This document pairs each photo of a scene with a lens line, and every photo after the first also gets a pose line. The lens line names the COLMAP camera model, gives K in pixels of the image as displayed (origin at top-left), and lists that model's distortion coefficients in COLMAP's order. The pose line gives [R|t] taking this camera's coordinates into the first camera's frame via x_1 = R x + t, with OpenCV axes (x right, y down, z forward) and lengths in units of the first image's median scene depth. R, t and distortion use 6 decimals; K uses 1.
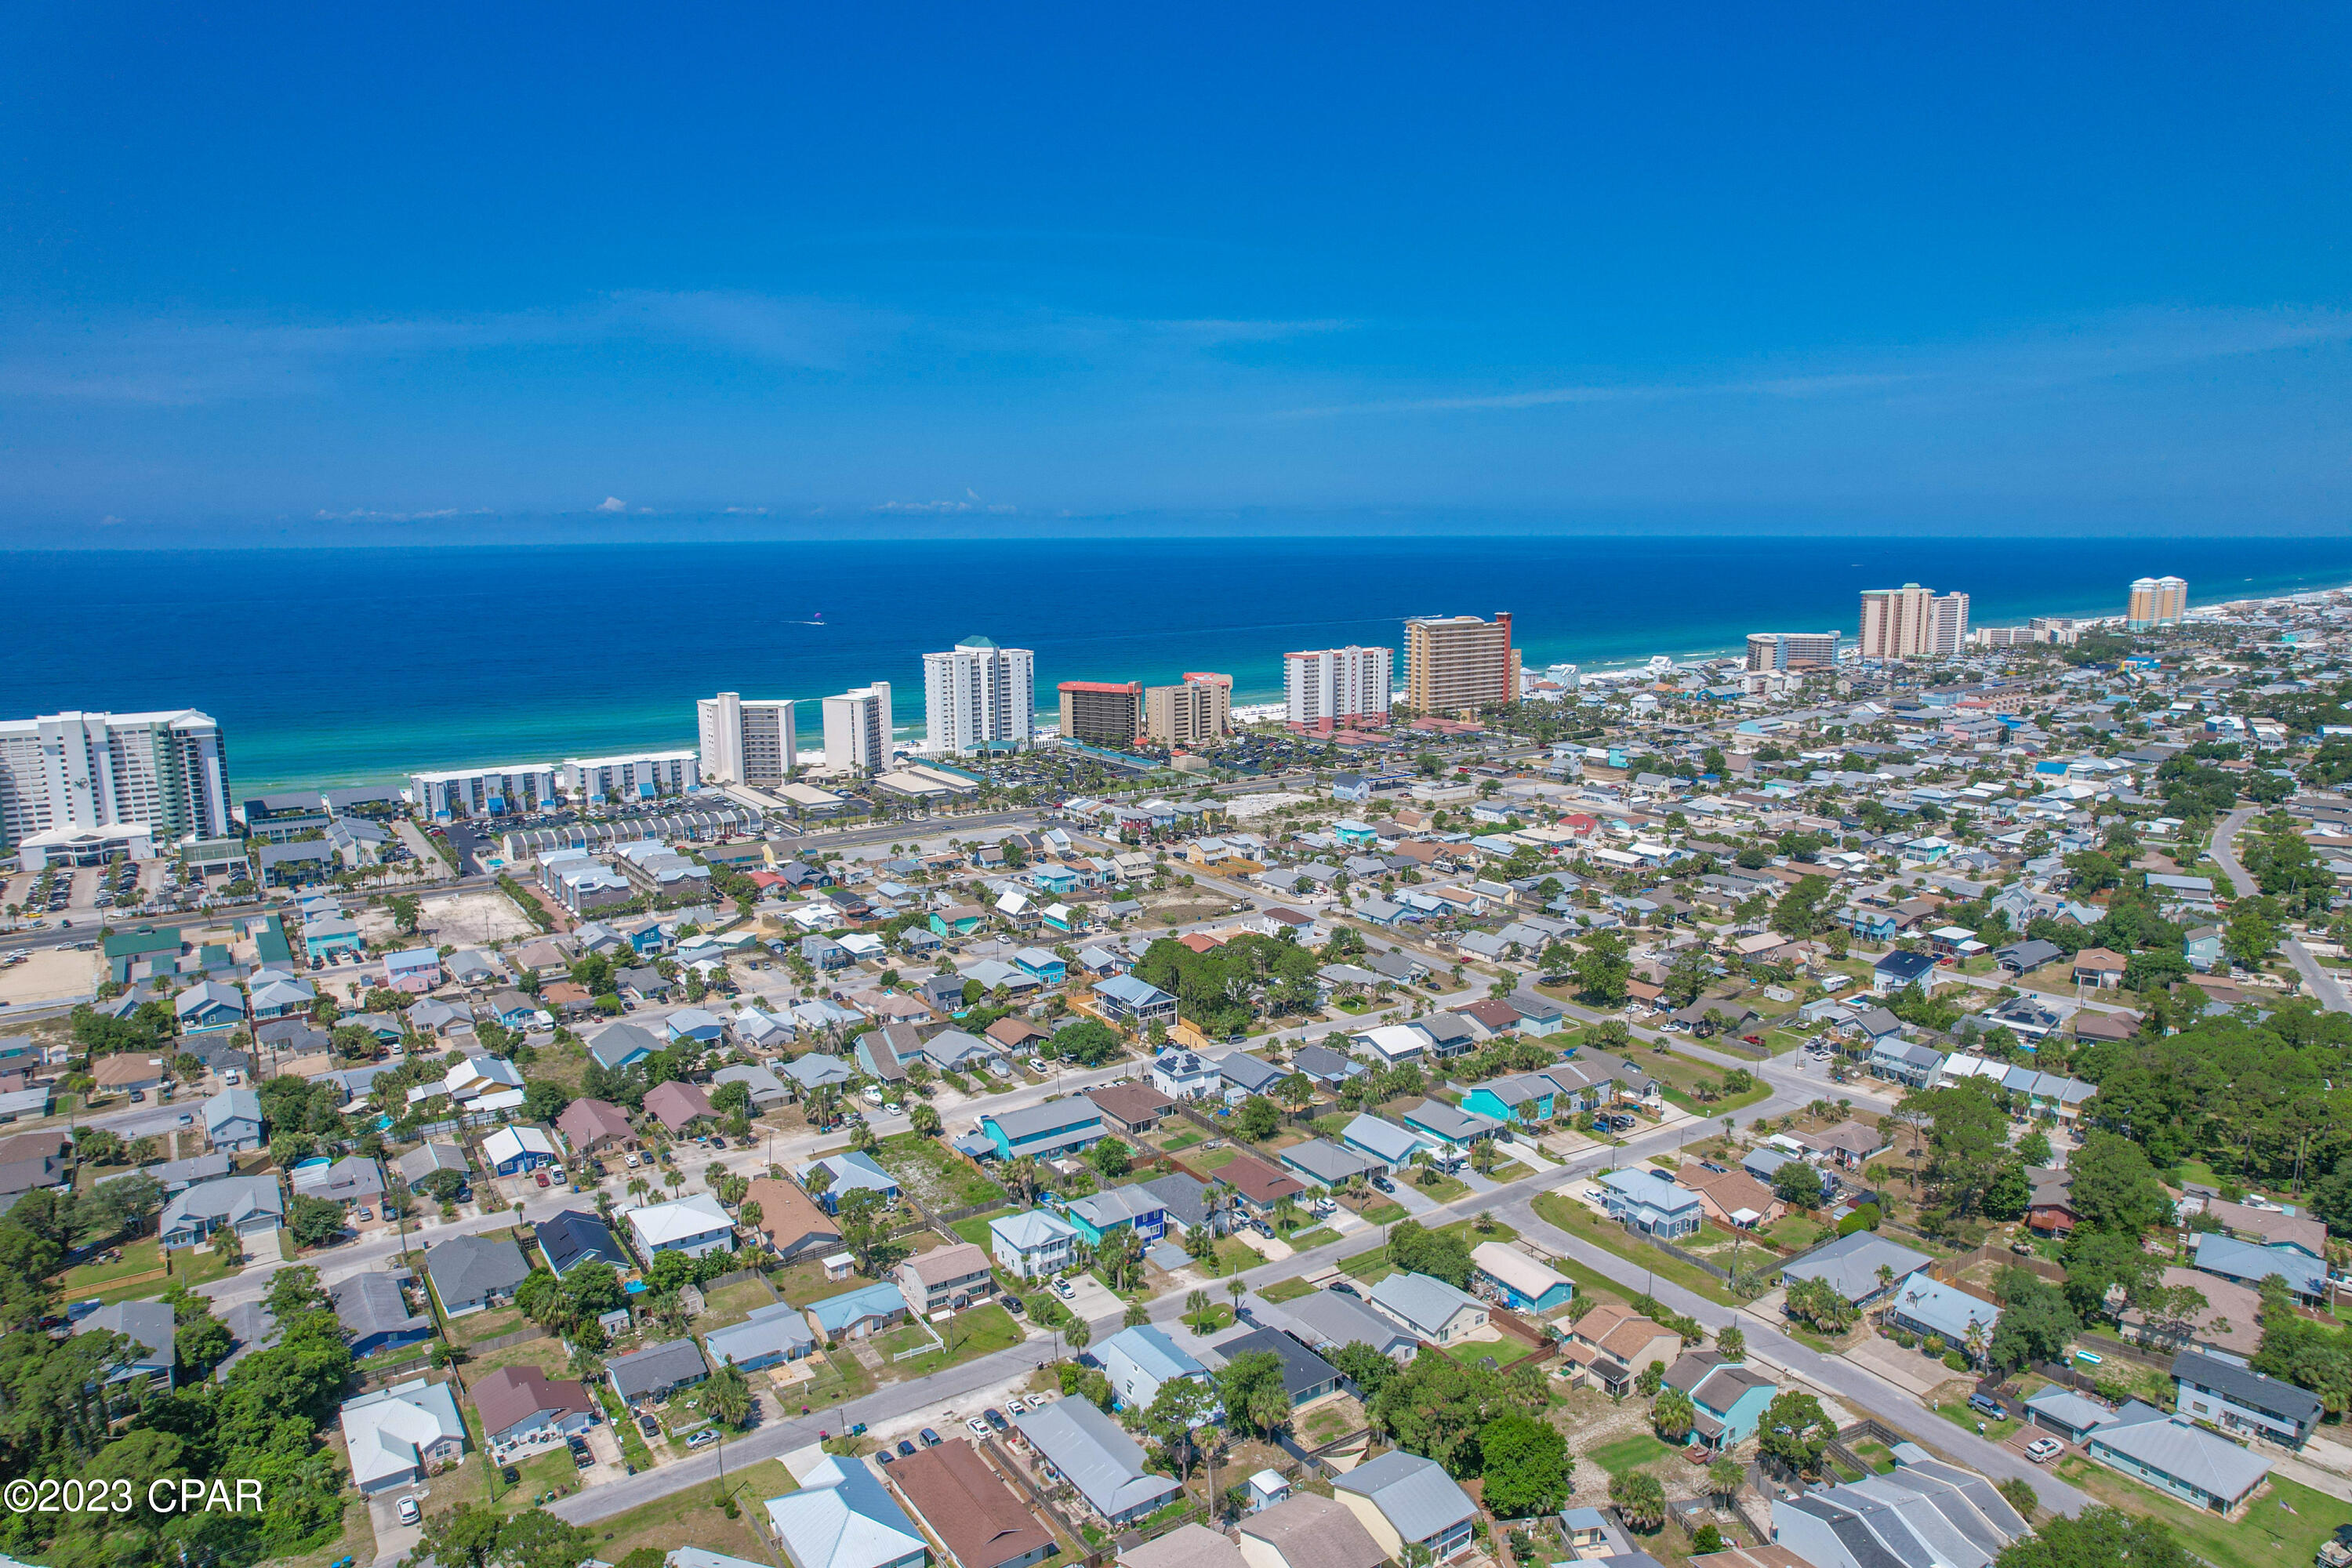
lens RADIAL K [[1504.4, 0, 1186.6], [0, 1504.4, 796.3], [0, 0, 1]] dist [-0.068338, 0.059637]
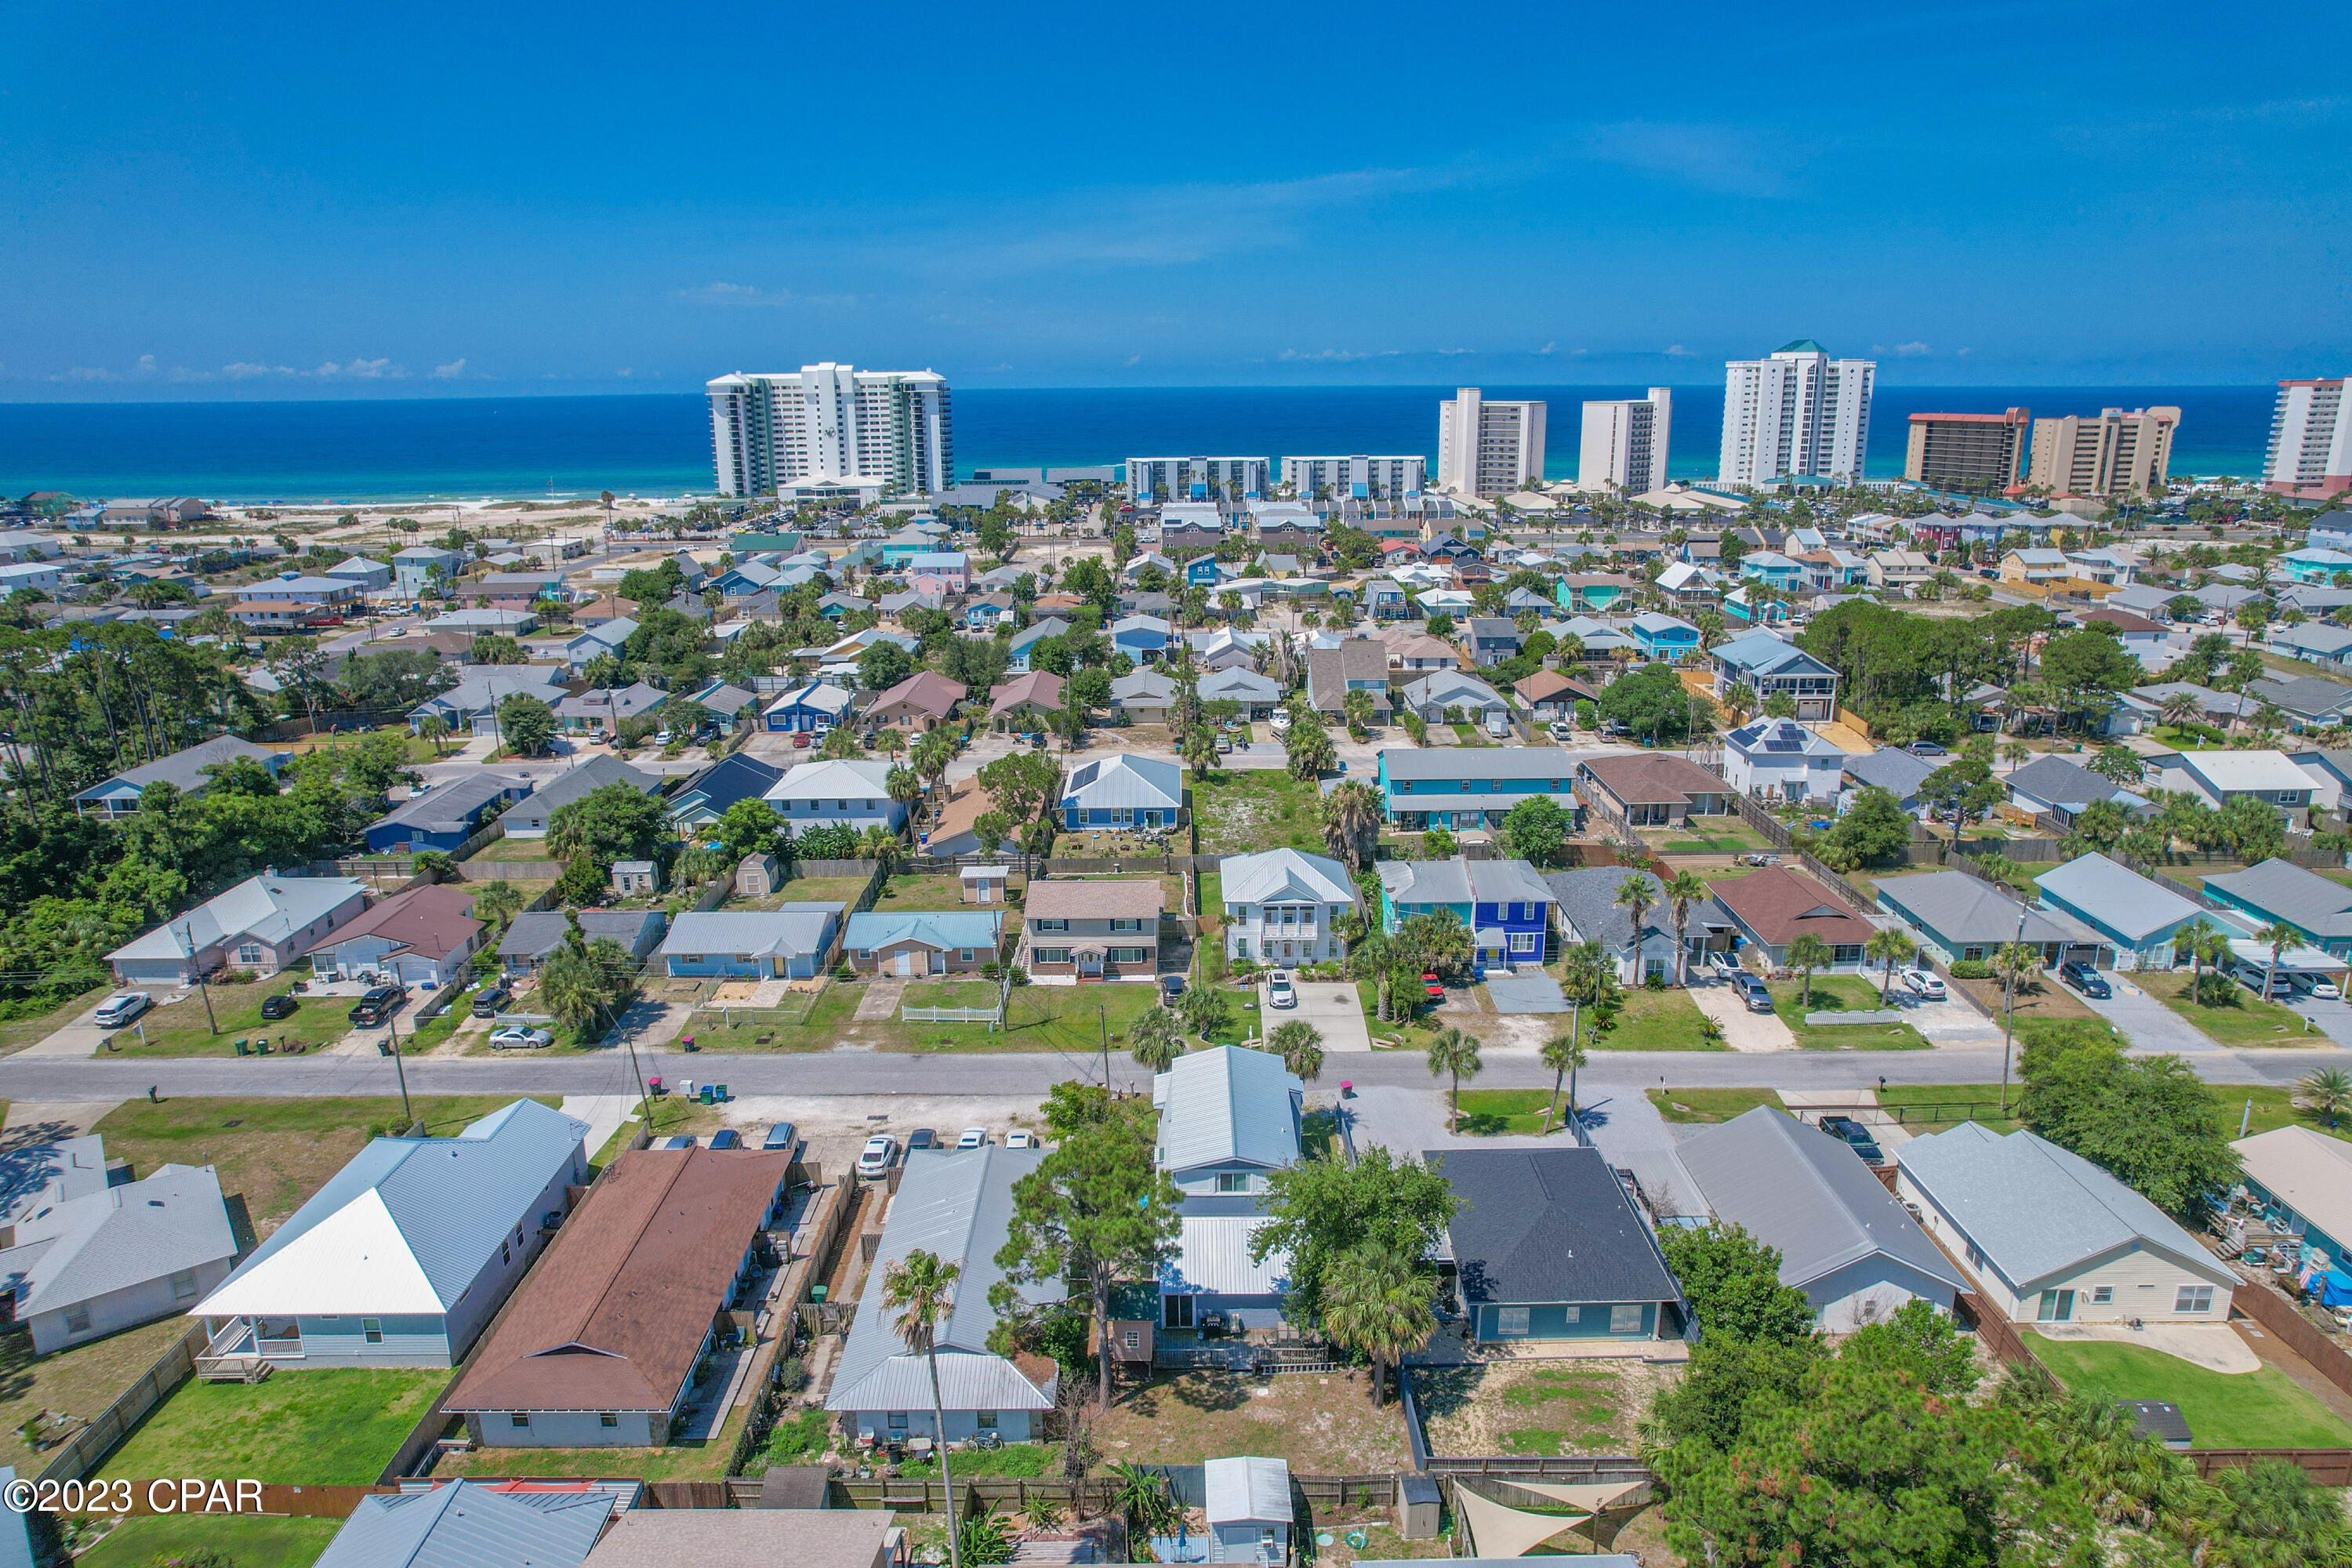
lens RADIAL K [[1504.4, 0, 1186.6], [0, 1504.4, 796.3], [0, 0, 1]] dist [-0.068338, 0.059637]
pose [[0.827834, 0.148267, -0.541025, 0.121201], [-0.094519, 0.987517, 0.126001, 0.150400], [0.552953, -0.053171, 0.831514, 0.414618]]
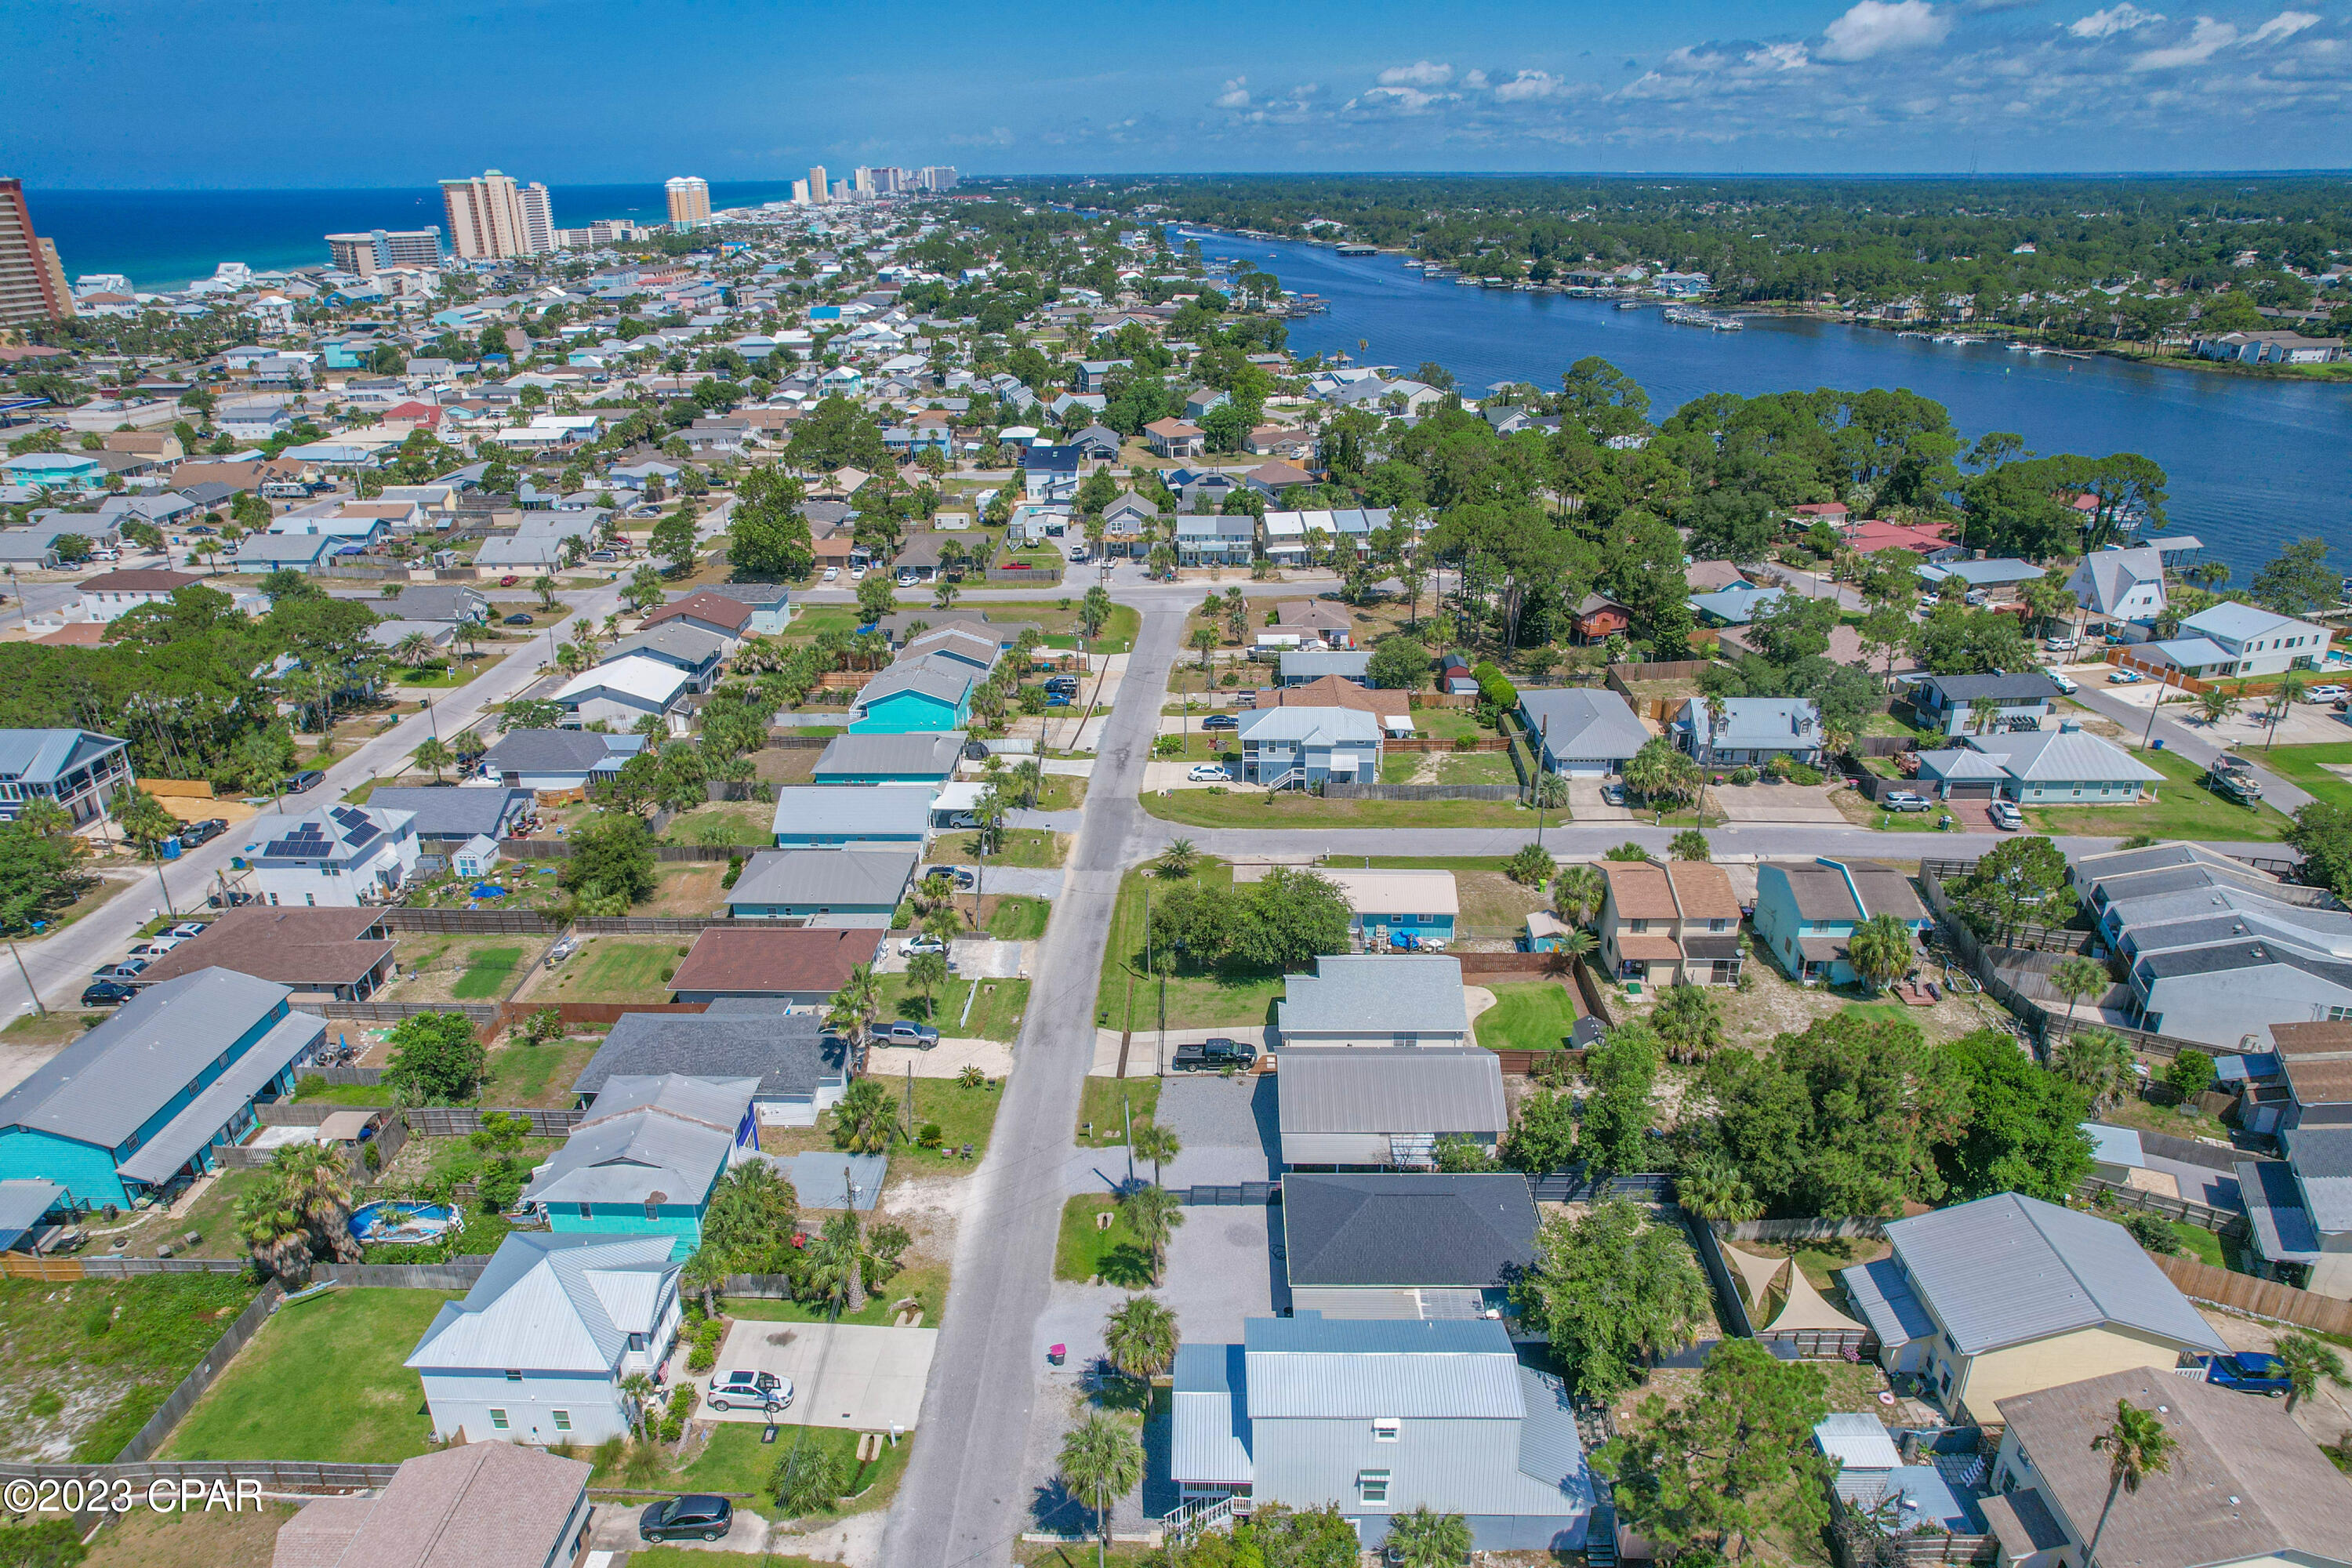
lens RADIAL K [[1504.4, 0, 1186.6], [0, 1504.4, 796.3], [0, 0, 1]] dist [-0.068338, 0.059637]
pose [[0.580386, -0.314980, 0.750959, -0.185070], [0.146896, 0.947534, 0.283902, 0.079256], [-0.800983, -0.054460, 0.596205, 0.531201]]
